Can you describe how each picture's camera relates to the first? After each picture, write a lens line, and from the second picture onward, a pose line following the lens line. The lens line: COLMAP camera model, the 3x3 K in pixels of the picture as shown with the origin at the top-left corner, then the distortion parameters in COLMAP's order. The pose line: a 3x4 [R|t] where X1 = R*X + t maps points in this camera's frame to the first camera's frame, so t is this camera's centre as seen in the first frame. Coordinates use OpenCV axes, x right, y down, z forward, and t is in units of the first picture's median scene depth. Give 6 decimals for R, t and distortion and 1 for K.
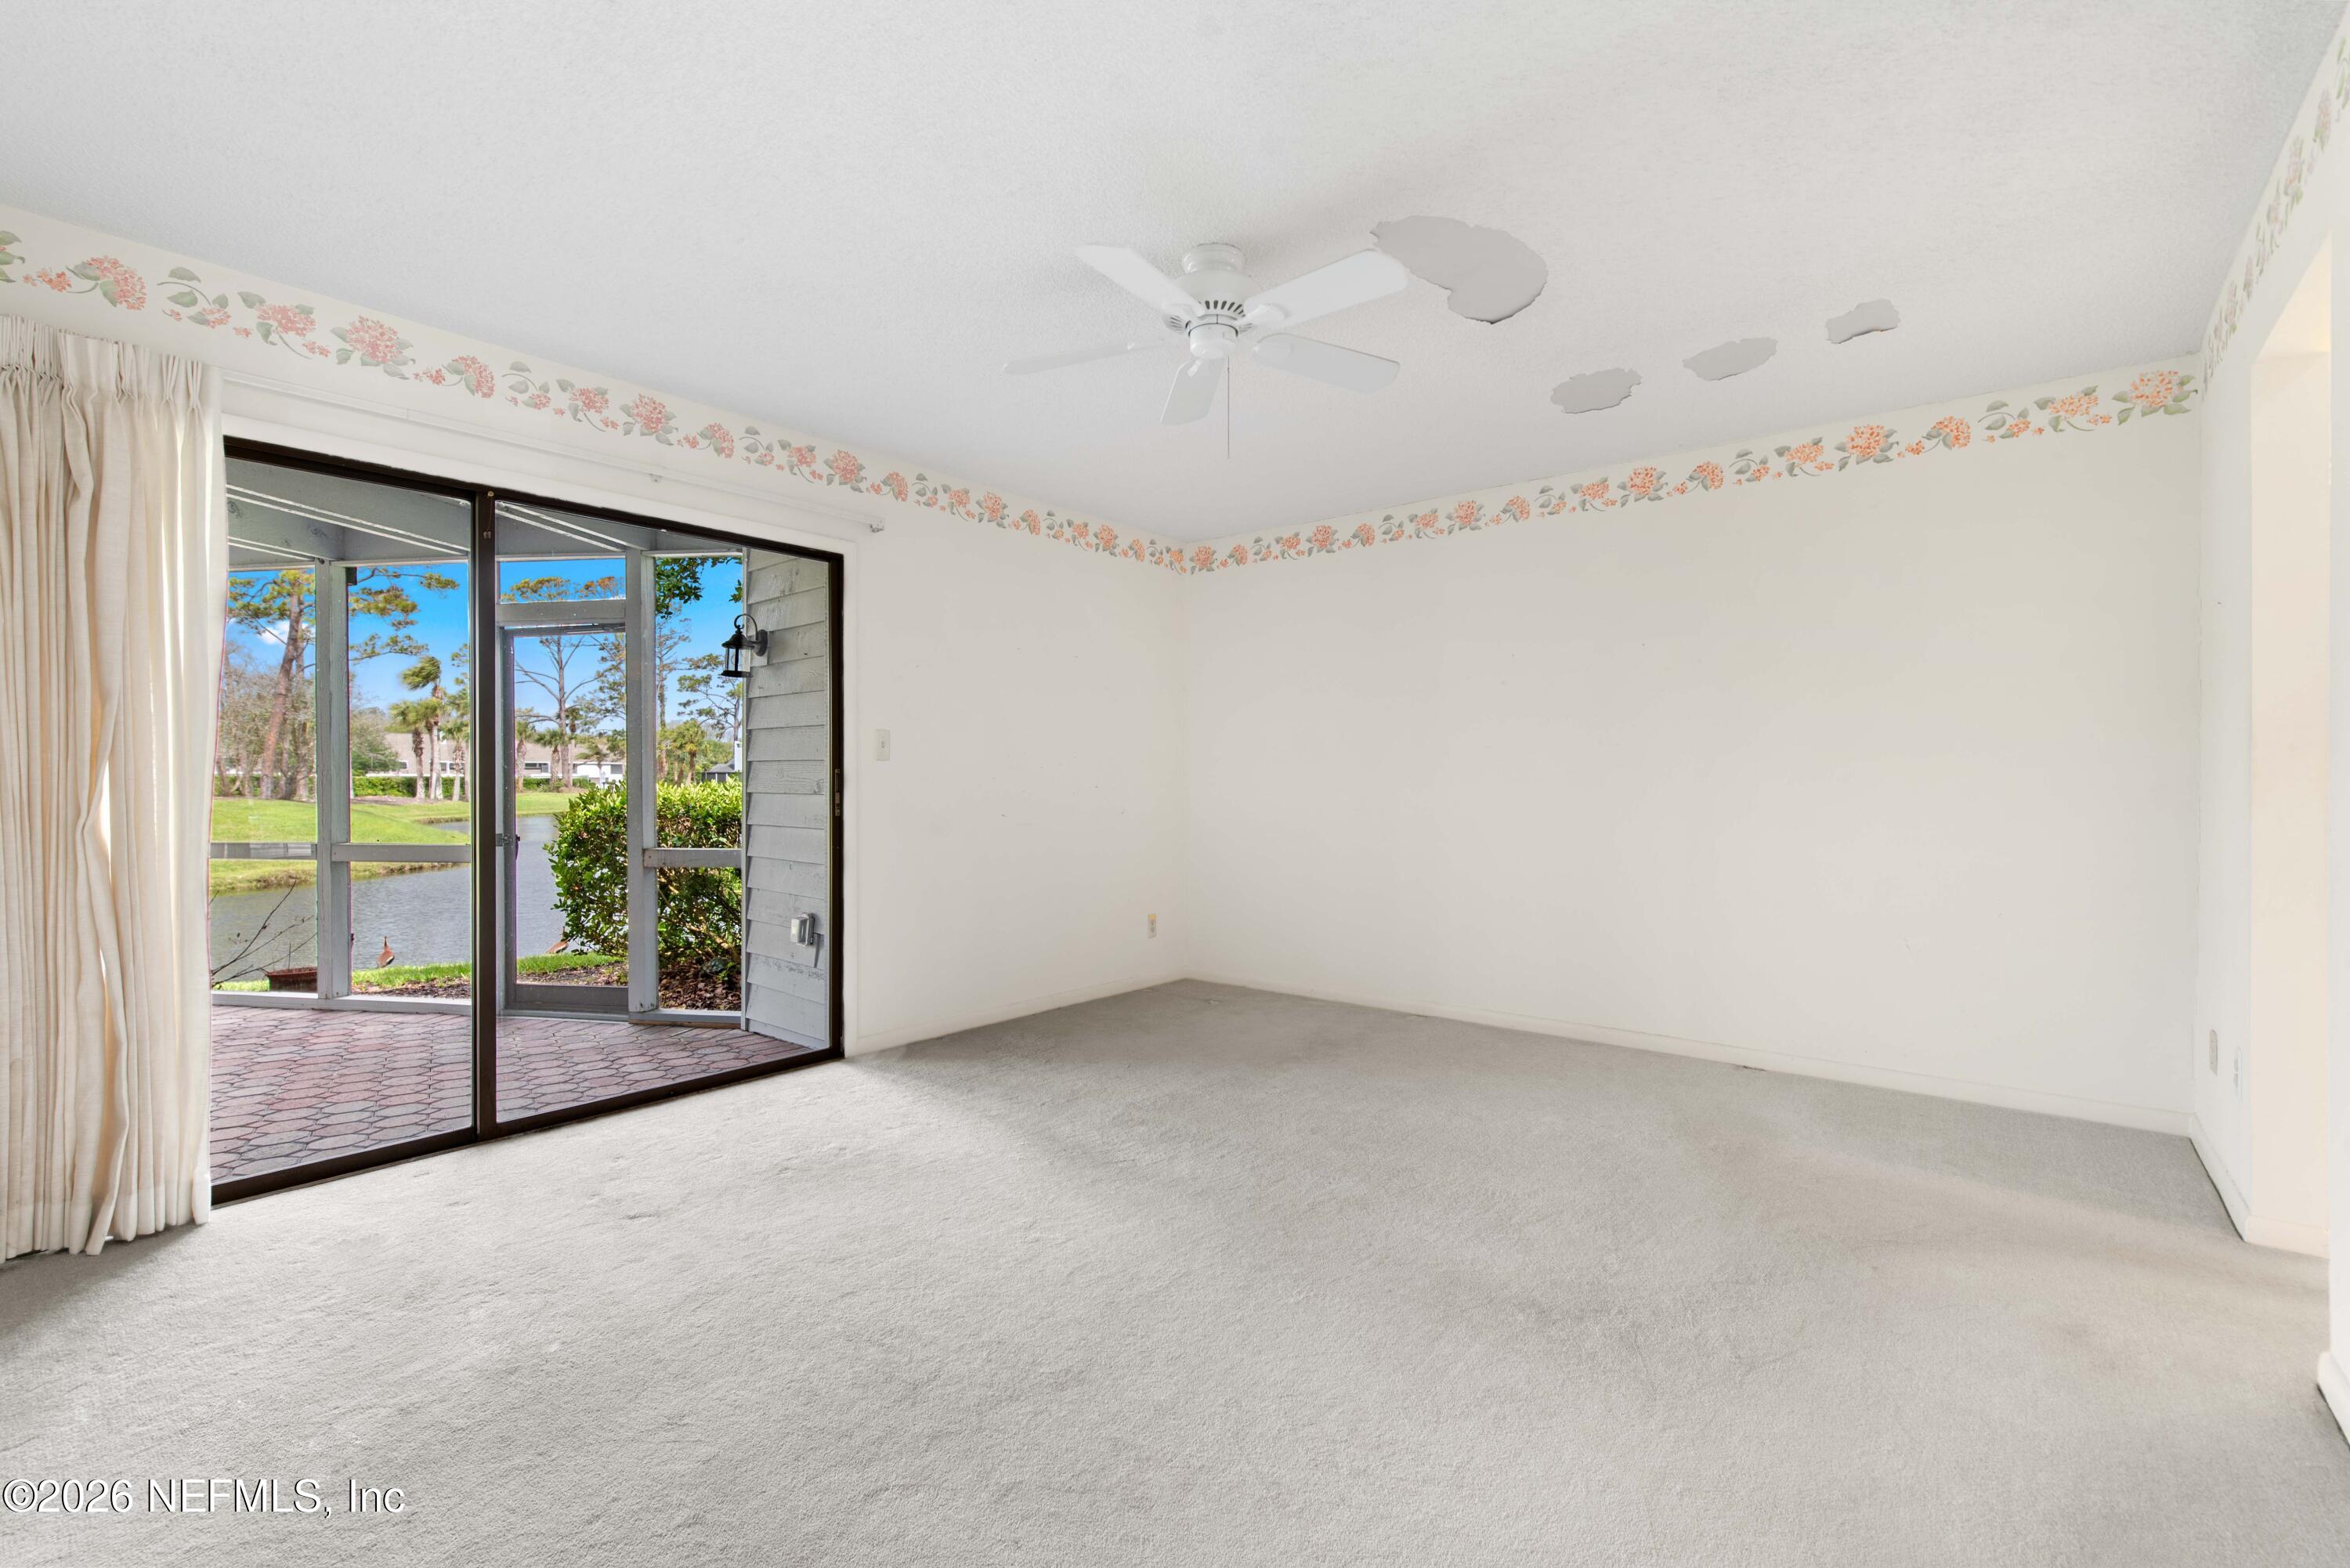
lens RADIAL K [[1011.6, 0, 1167.6], [0, 1011.6, 778.5], [0, 0, 1]] dist [-0.002379, 0.000071]
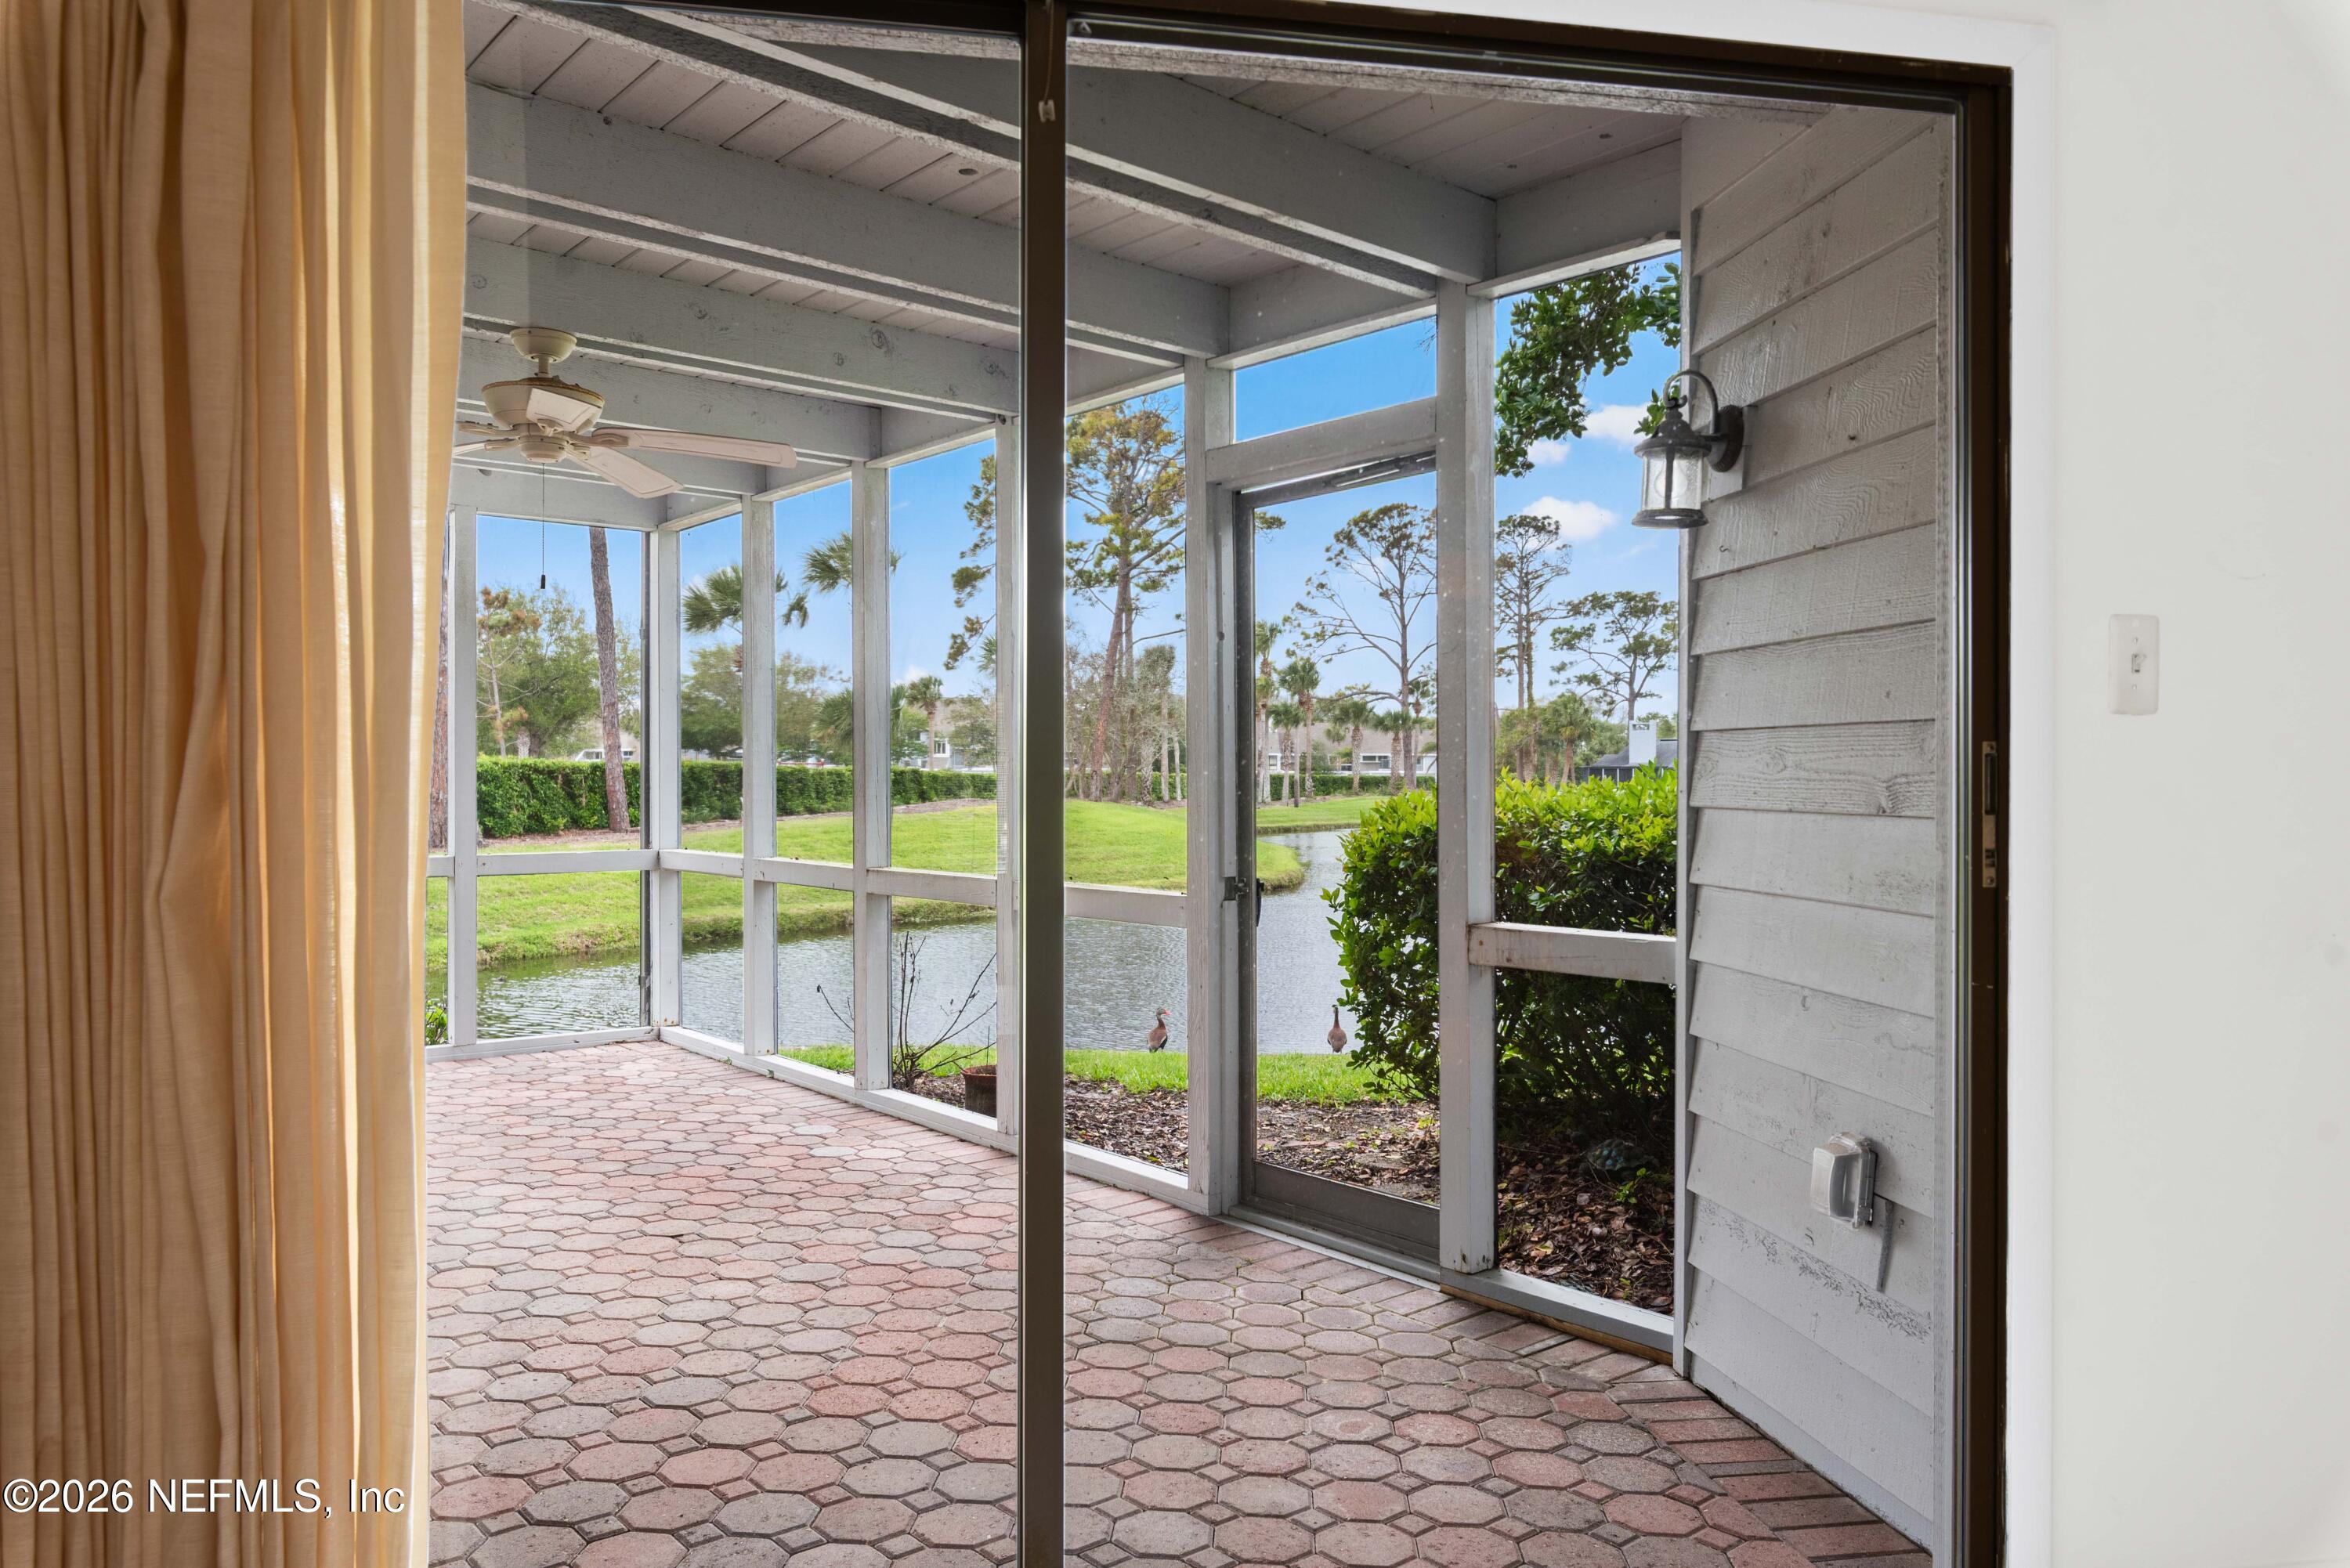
lens RADIAL K [[1537.4, 0, 1171.1], [0, 1537.4, 787.6], [0, 0, 1]] dist [-0.001465, 0.001826]
pose [[0.769397, 0.005620, -0.638746, -0.157283], [-0.001121, 0.999972, 0.007447, 0.001320], [0.638770, -0.005013, 0.769382, 0.336624]]
